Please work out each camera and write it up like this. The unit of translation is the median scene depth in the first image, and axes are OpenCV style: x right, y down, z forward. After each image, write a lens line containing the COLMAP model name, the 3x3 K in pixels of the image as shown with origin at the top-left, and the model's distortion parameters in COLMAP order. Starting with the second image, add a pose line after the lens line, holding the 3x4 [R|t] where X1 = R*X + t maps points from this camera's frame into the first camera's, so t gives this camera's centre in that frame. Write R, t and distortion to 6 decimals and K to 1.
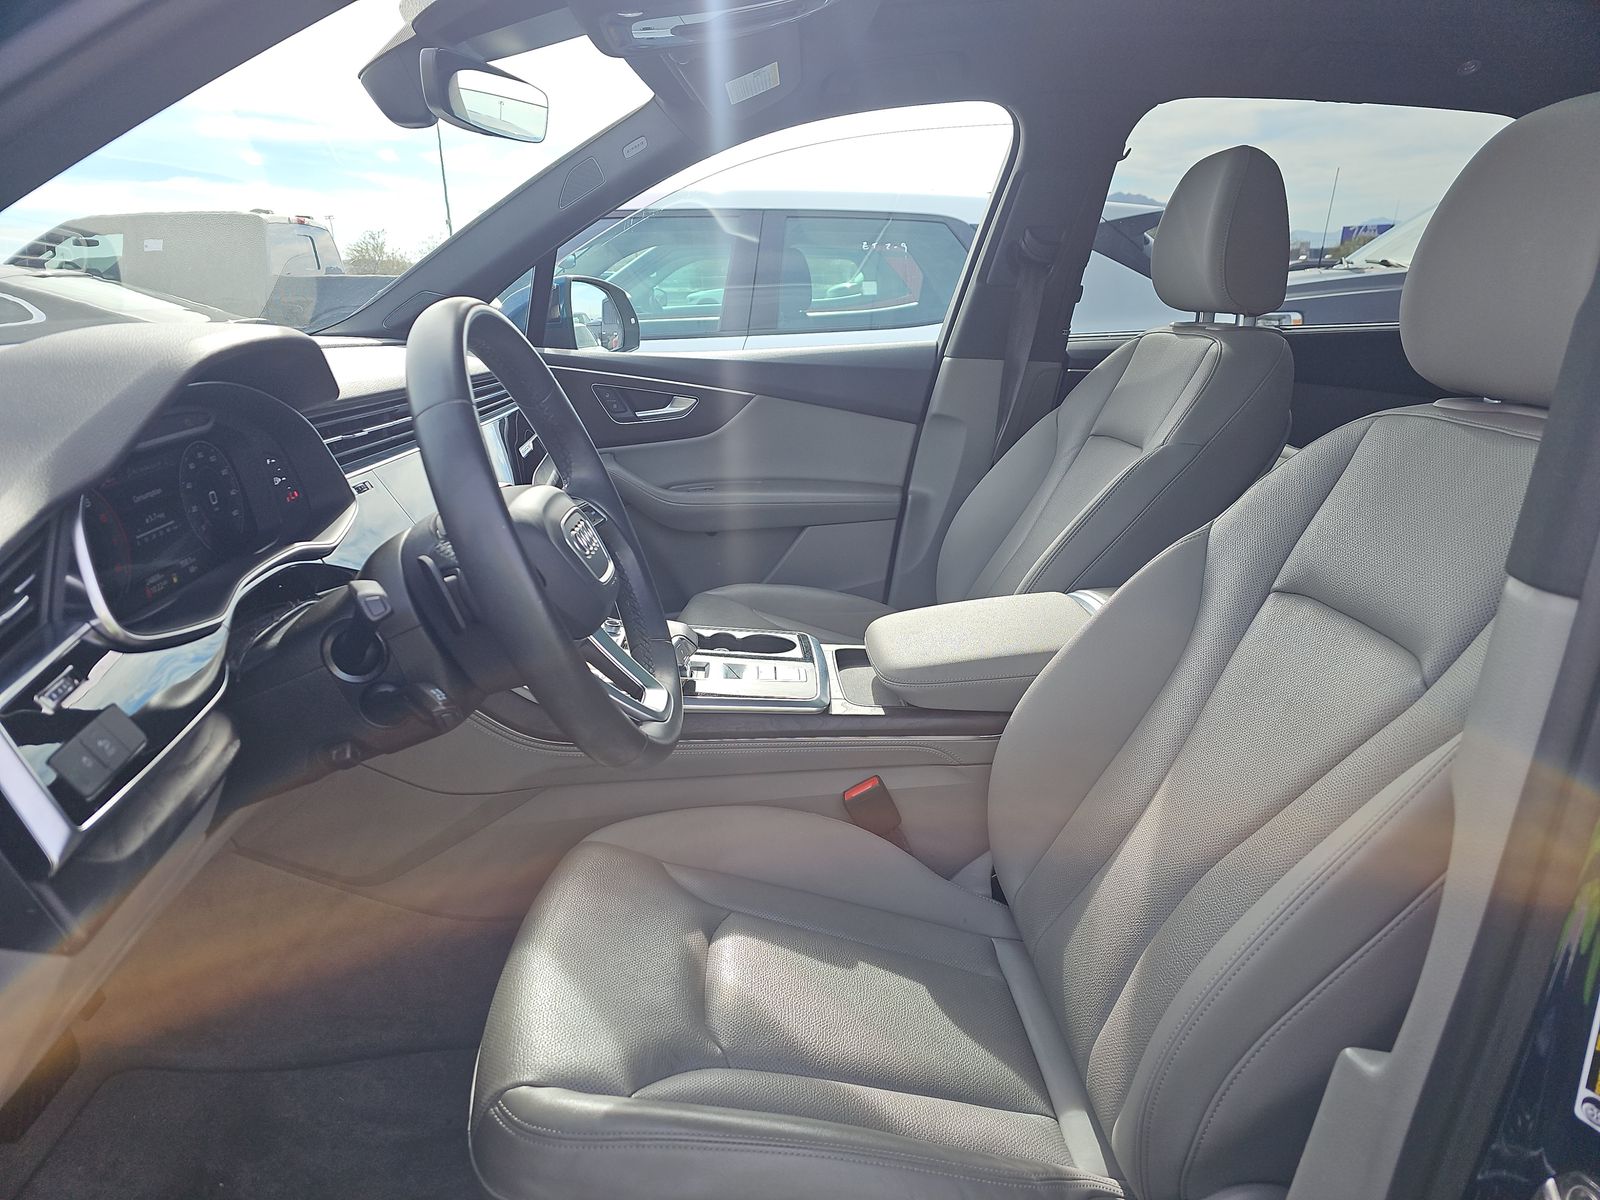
lens RADIAL K [[1027.6, 0, 819.9], [0, 1027.6, 598.8], [0, 0, 1]] dist [0.045180, 0.000462]
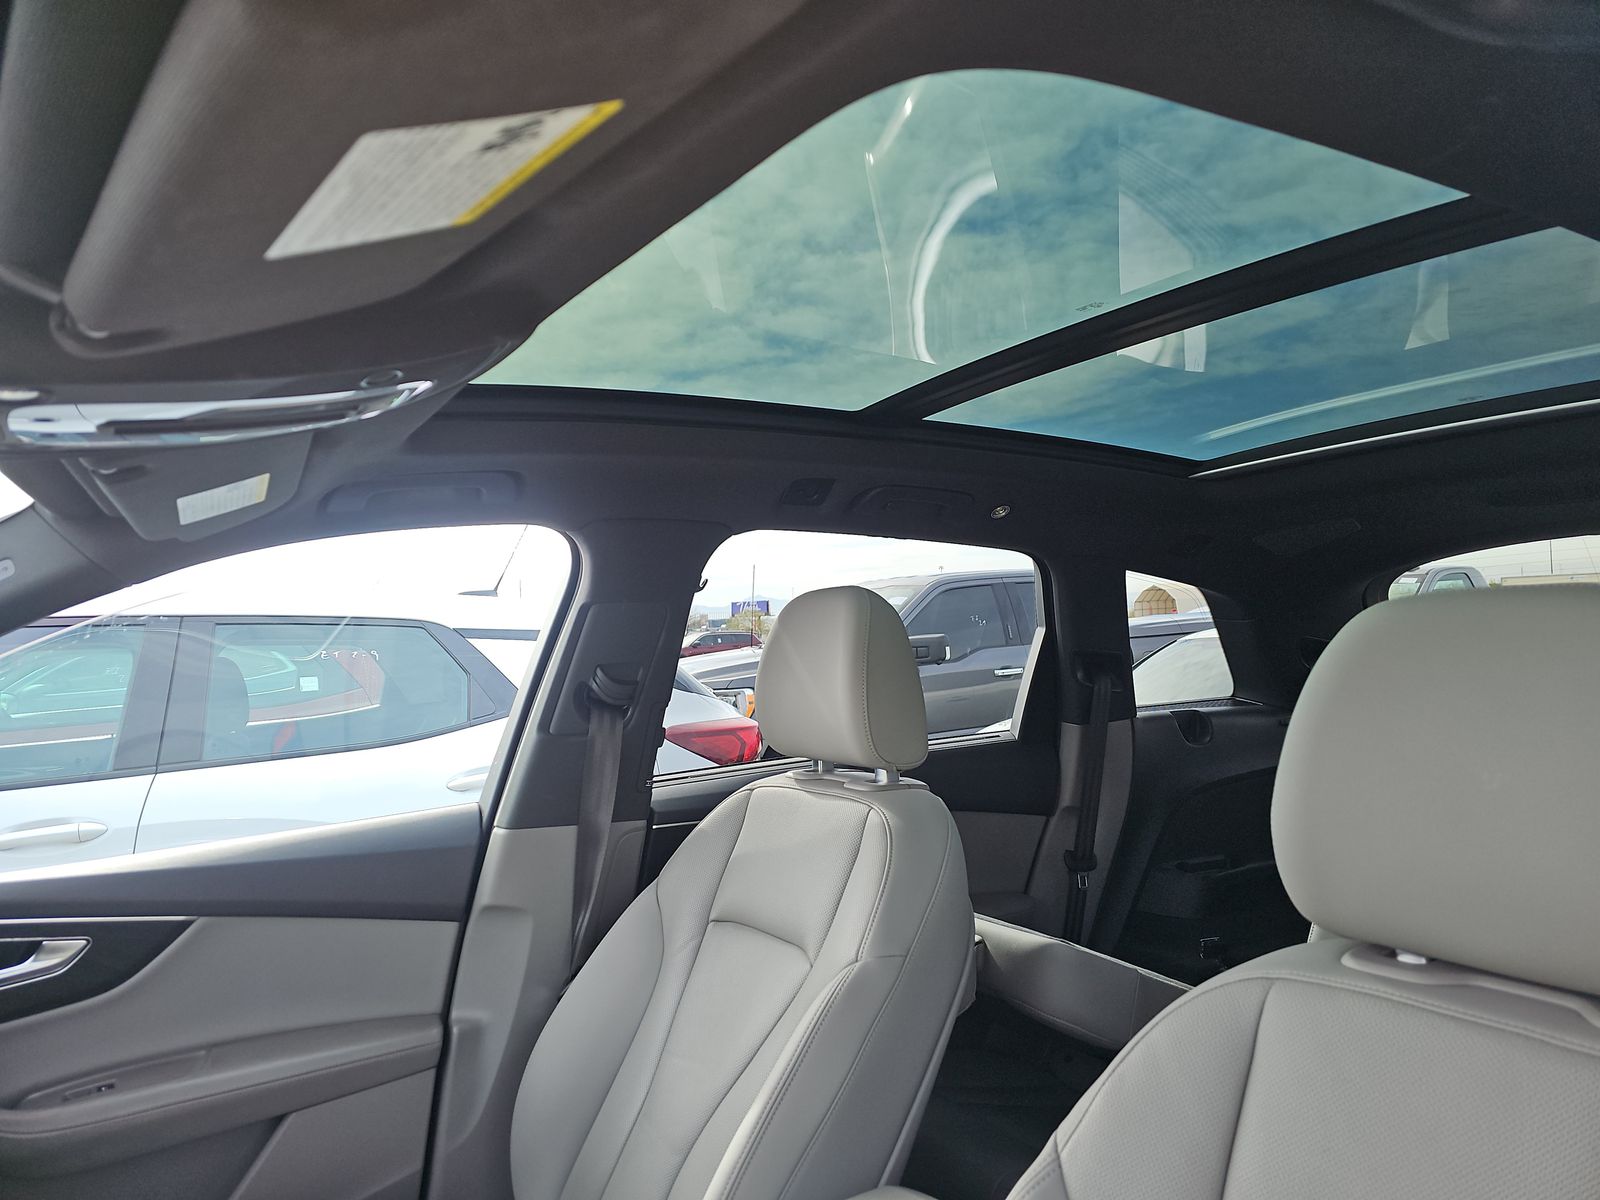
lens RADIAL K [[1005.8, 0, 800.0], [0, 1005.8, 600.0], [0, 0, 1]] dist [0.004610, 0.002951]
pose [[0.864091, -0.004998, 0.503311, -0.053300], [0.172366, 0.942429, -0.286561, -0.140540], [-0.472902, 0.334368, 0.815206, 0.243549]]
